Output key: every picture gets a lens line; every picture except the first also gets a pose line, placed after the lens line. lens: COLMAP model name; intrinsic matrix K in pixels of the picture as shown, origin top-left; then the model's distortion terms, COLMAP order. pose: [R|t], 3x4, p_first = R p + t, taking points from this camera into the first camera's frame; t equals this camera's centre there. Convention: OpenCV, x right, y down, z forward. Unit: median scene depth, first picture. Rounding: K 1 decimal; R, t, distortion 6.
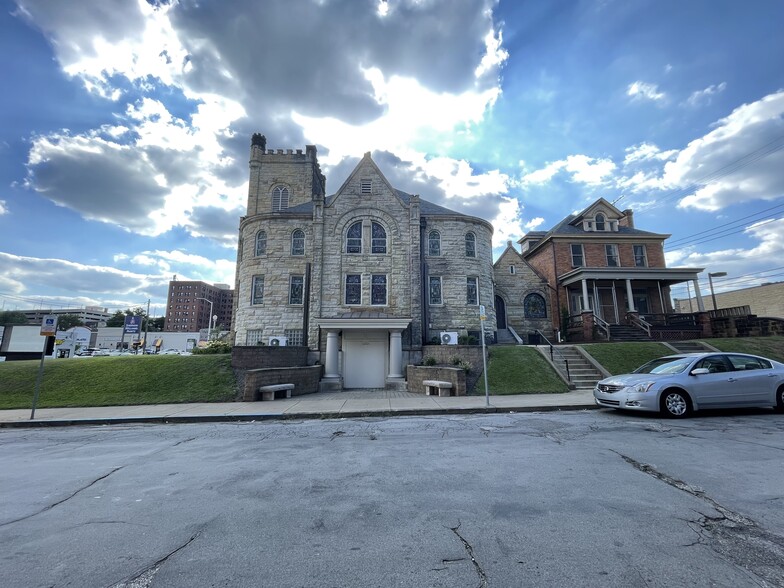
lens RADIAL K [[309.5, 0, 390.2], [0, 309.5, 296.7], [0, 0, 1]] dist [0.000982, 0.000029]
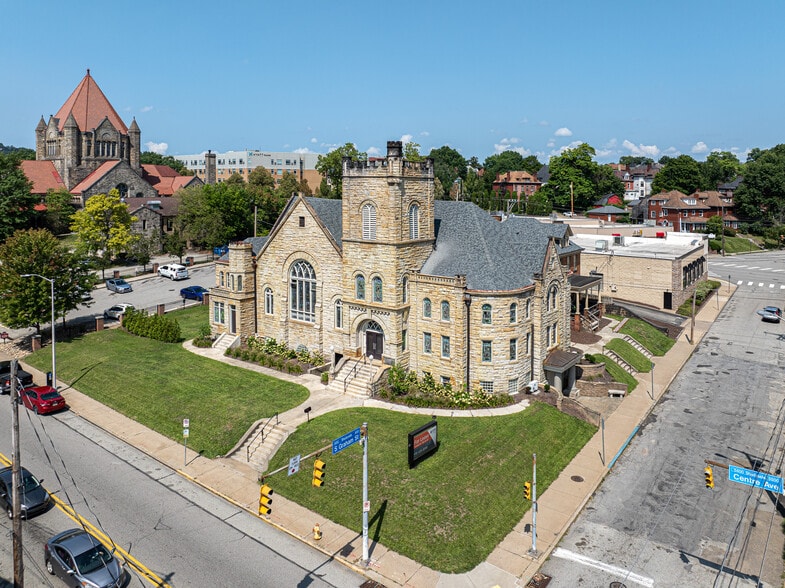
lens RADIAL K [[571.2, 0, 362.4], [0, 571.2, 187.9], [0, 0, 1]] dist [-0.007895, -0.030958]
pose [[0.651496, 0.000167, 0.758652, -2.710584], [-0.136482, 0.983711, 0.116988, -0.904554], [-0.746274, -0.179760, 0.640906, 0.030934]]
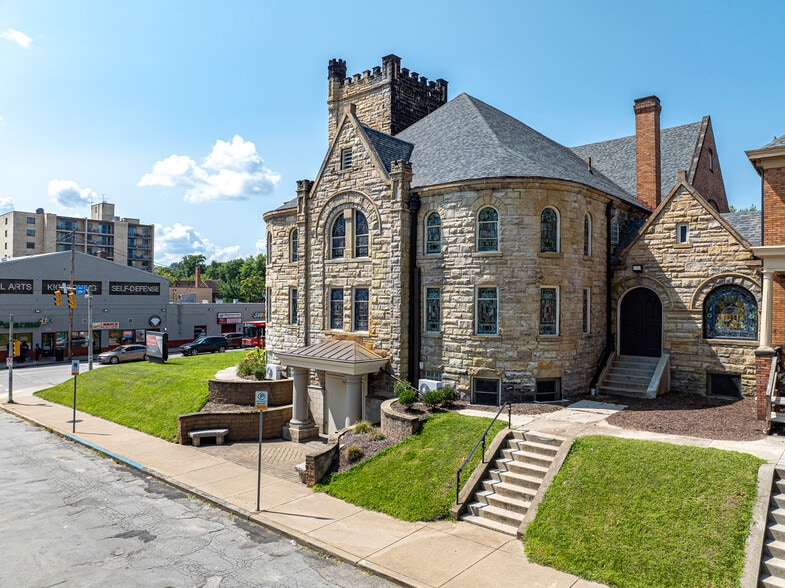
lens RADIAL K [[538.0, 0, 406.6], [0, 538.0, 293.1], [0, 0, 1]] dist [-0.034075, -0.001119]
pose [[0.746890, 0.003422, -0.664939, 0.847533], [0.109296, 0.985754, 0.127839, -0.203337], [0.655904, -0.168157, 0.735876, 0.154039]]
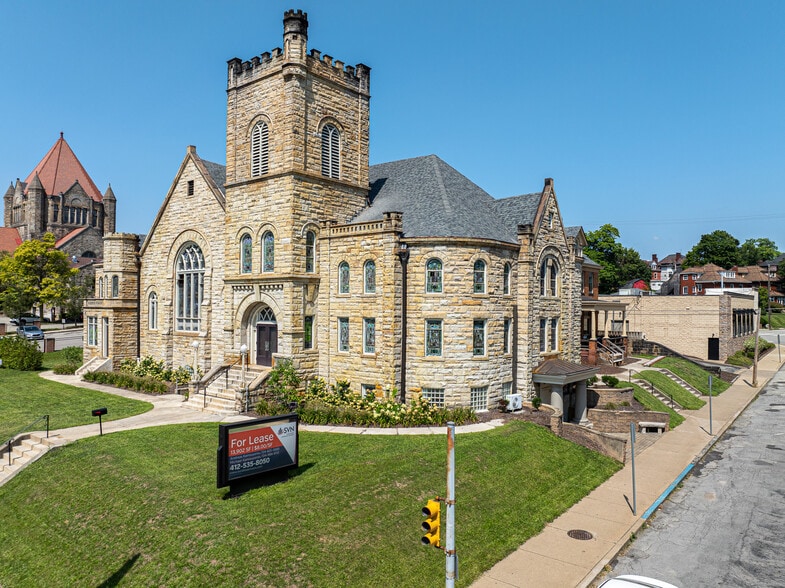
lens RADIAL K [[565.2, 0, 372.7], [0, 565.2, 300.1], [0, 0, 1]] dist [-0.035070, 0.000531]
pose [[0.671203, 0.017223, 0.741073, -1.689981], [-0.142225, 0.984148, 0.105944, -0.232065], [-0.727501, -0.176509, 0.663013, 0.247286]]
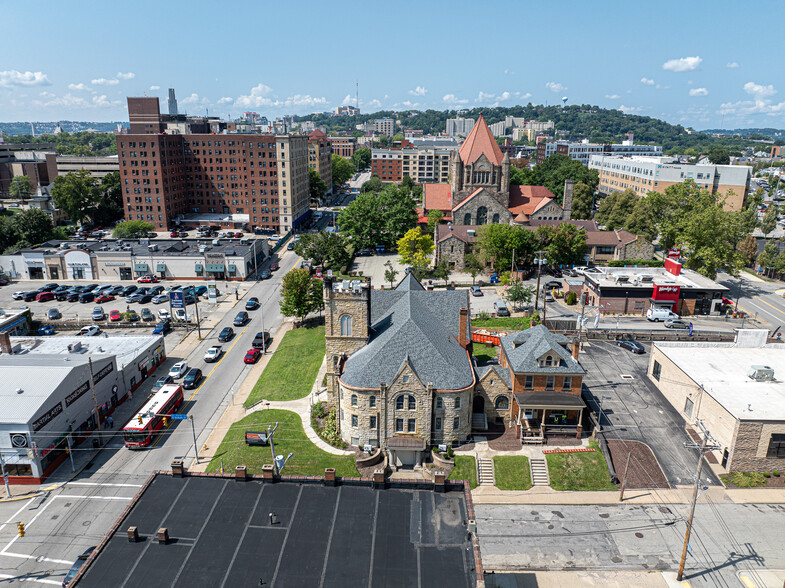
lens RADIAL K [[512.2, 0, 382.5], [0, 512.2, 294.7], [0, 0, 1]] dist [-0.005597, -0.000886]
pose [[0.997115, 0.025498, -0.071492, -0.006525], [0.009001, 0.895523, 0.444923, -2.371001], [0.075368, -0.444283, 0.892710, -1.755872]]
